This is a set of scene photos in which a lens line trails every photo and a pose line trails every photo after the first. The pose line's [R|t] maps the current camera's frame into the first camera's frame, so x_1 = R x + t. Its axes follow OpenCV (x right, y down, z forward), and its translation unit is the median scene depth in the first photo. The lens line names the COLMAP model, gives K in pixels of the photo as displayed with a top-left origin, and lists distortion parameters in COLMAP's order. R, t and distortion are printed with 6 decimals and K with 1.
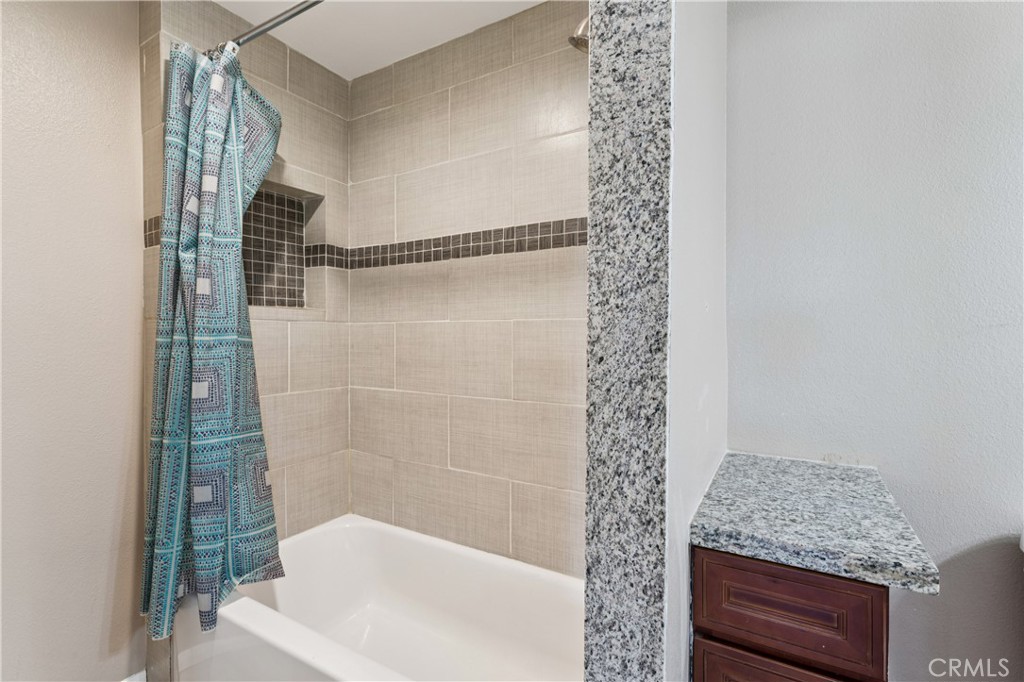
lens RADIAL K [[474.1, 0, 502.0], [0, 474.1, 335.7], [0, 0, 1]] dist [-0.003955, 0.001158]
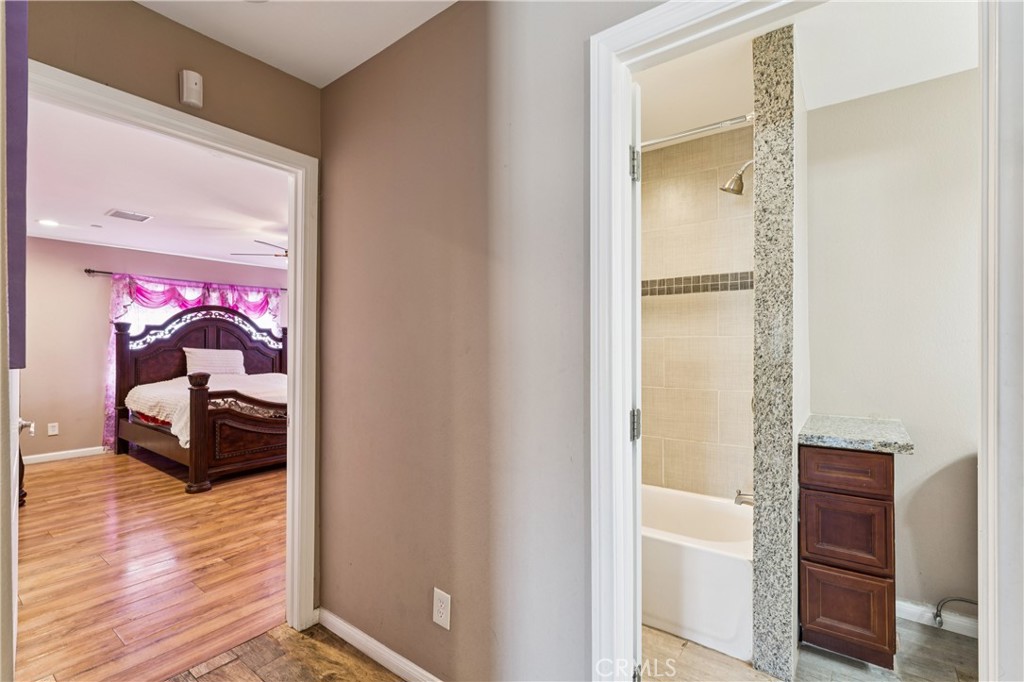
lens RADIAL K [[474.1, 0, 499.5], [0, 474.1, 340.4], [0, 0, 1]] dist [-0.003955, 0.001158]
pose [[0.995274, -0.003878, -0.097031, -0.876578], [0.002428, 0.999884, -0.015054, 0.002287], [0.097078, 0.014747, 0.995168, -1.506069]]
